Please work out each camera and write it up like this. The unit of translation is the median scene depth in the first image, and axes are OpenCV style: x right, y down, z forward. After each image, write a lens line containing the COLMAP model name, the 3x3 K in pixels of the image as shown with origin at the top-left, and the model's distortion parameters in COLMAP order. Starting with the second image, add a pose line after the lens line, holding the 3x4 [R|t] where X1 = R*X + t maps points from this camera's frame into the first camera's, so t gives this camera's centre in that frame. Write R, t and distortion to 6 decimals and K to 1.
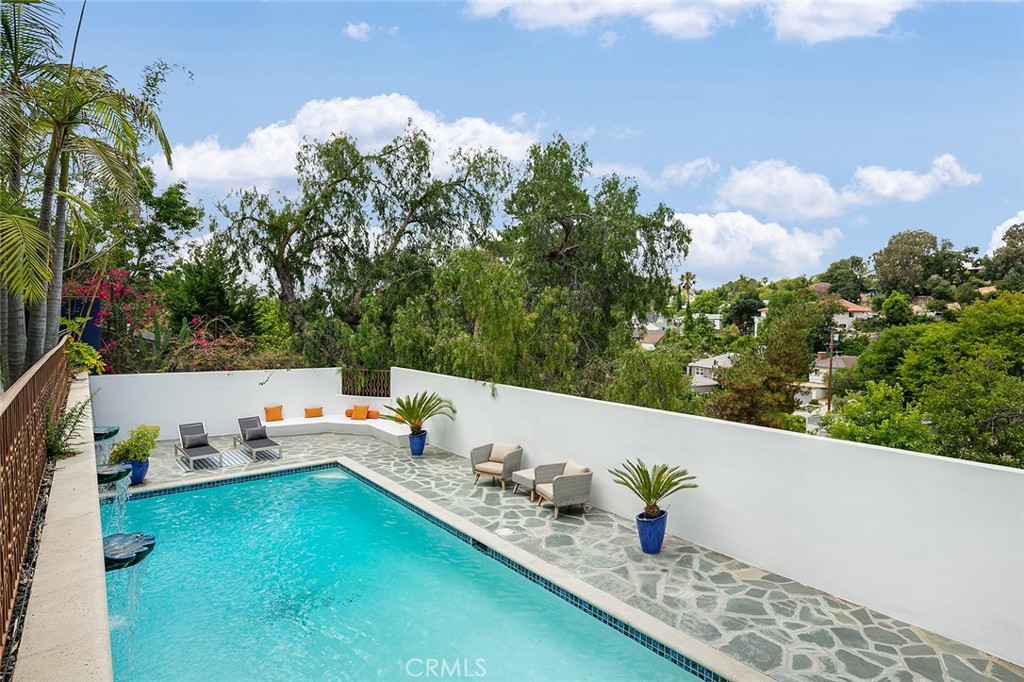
lens RADIAL K [[569.5, 0, 512.0], [0, 569.5, 341.0], [0, 0, 1]] dist [-0.020103, -0.000590]
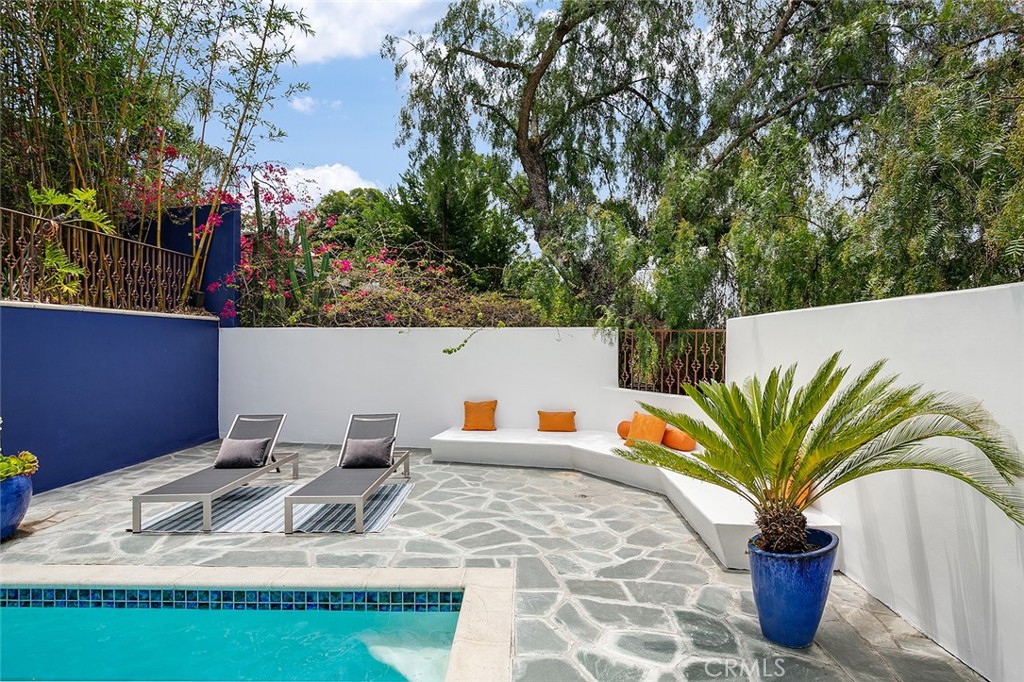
lens RADIAL K [[569.5, 0, 512.0], [0, 569.5, 341.0], [0, 0, 1]] dist [-0.020103, -0.000590]
pose [[0.794200, 0.003471, -0.607646, -0.098317], [-0.027544, 0.999161, -0.030293, 0.078049], [0.607032, 0.040796, 0.793630, 0.626257]]
